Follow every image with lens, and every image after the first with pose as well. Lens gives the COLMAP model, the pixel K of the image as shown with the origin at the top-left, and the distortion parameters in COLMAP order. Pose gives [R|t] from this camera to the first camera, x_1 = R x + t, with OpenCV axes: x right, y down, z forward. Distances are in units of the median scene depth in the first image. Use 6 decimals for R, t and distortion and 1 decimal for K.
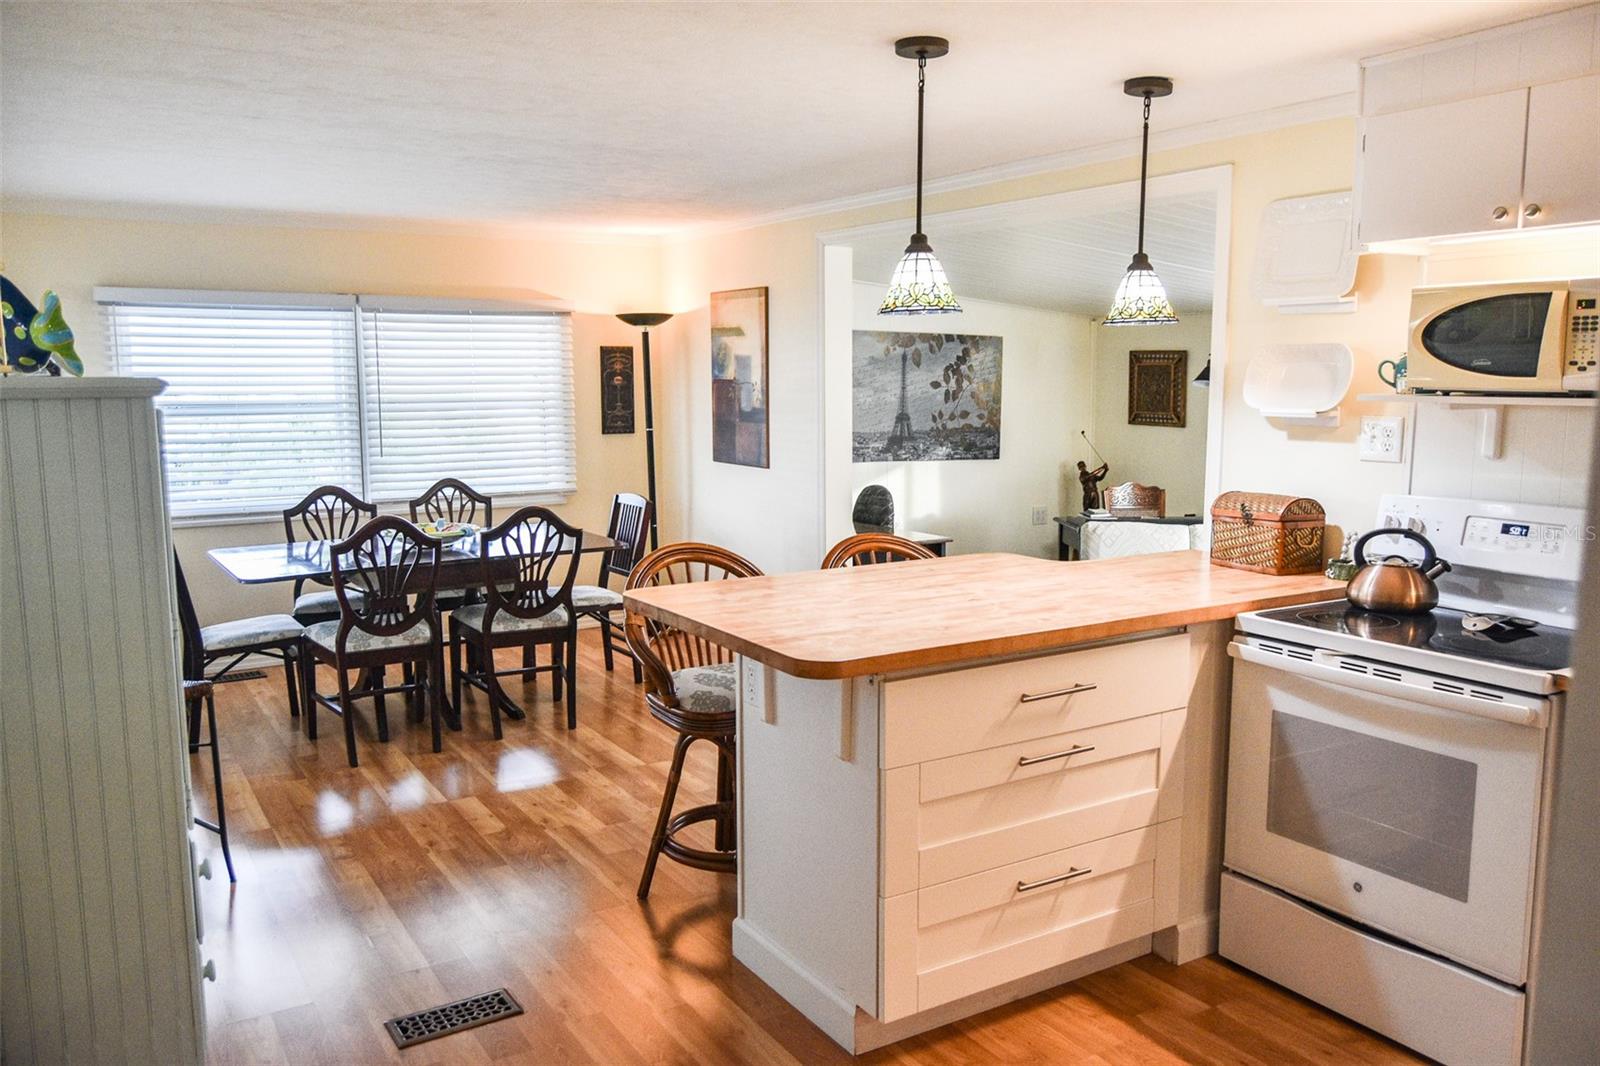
lens RADIAL K [[1241.7, 0, 800.3], [0, 1241.7, 537.2], [0, 0, 1]] dist [-0.031645, -0.002838]
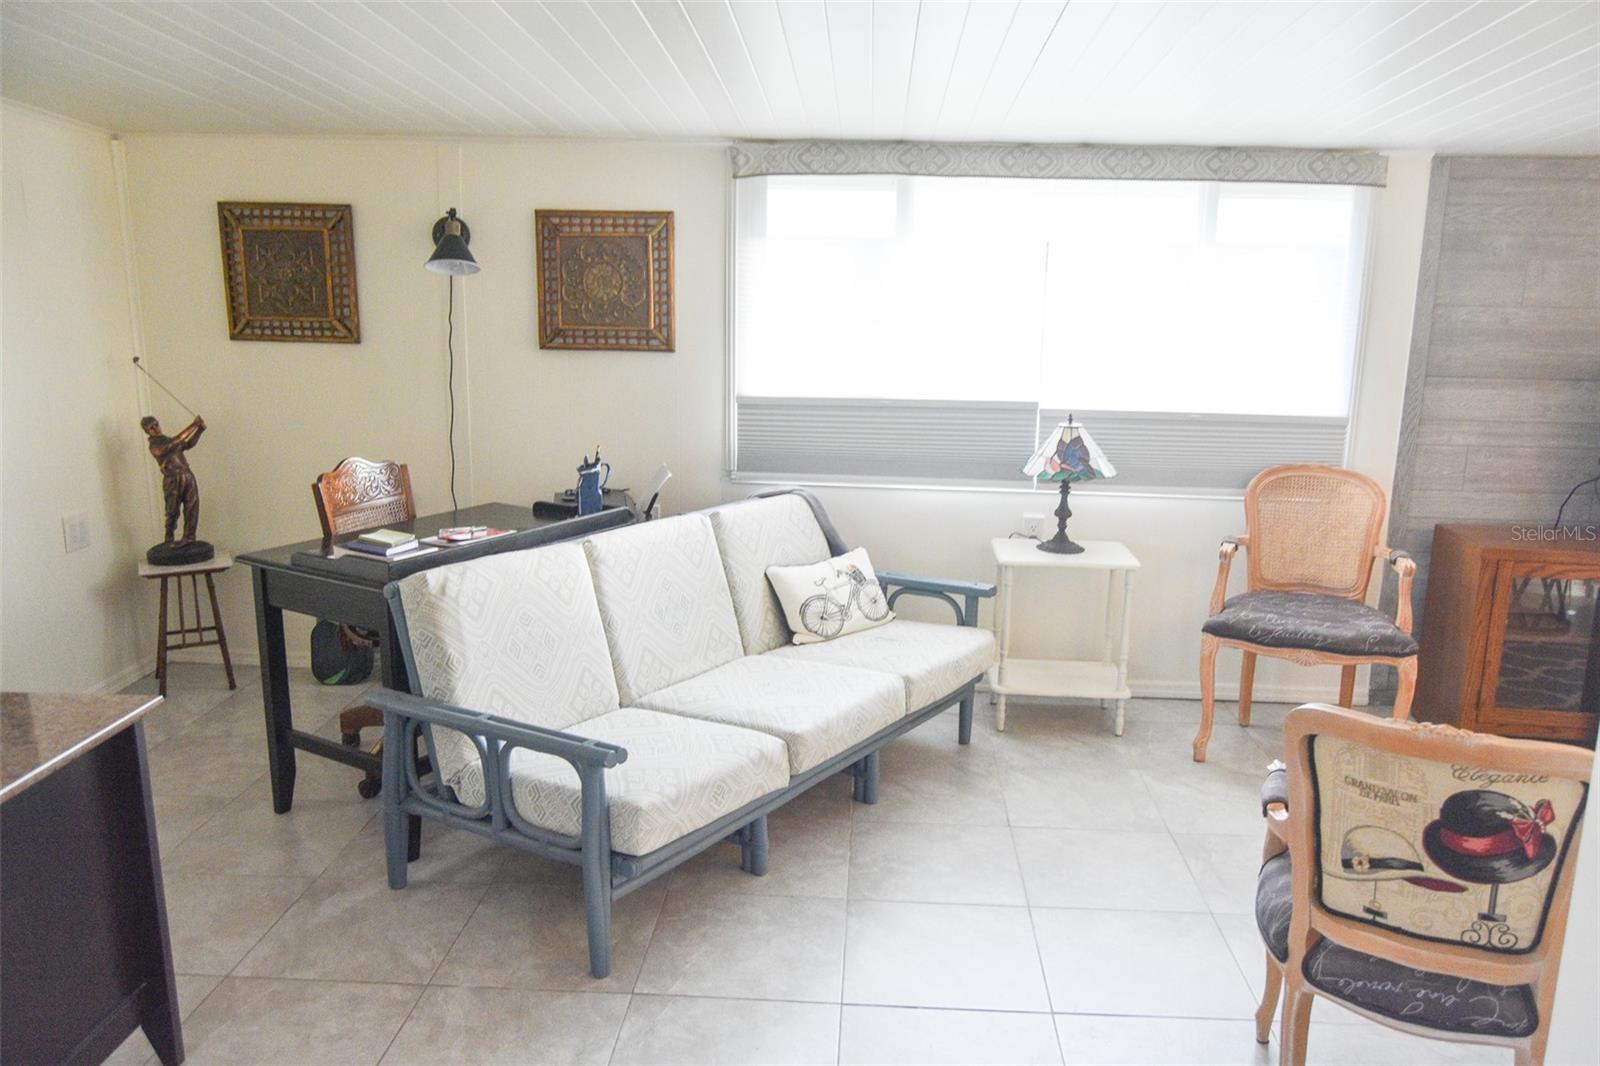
lens RADIAL K [[1241.7, 0, 801.3], [0, 1241.7, 530.5], [0, 0, 1]] dist [-0.031645, -0.002838]
pose [[0.578192, -0.152795, 0.801466, -0.037877], [0.088983, 0.988258, 0.124212, -0.061106], [-0.811034, -0.000501, 0.584999, 0.546834]]
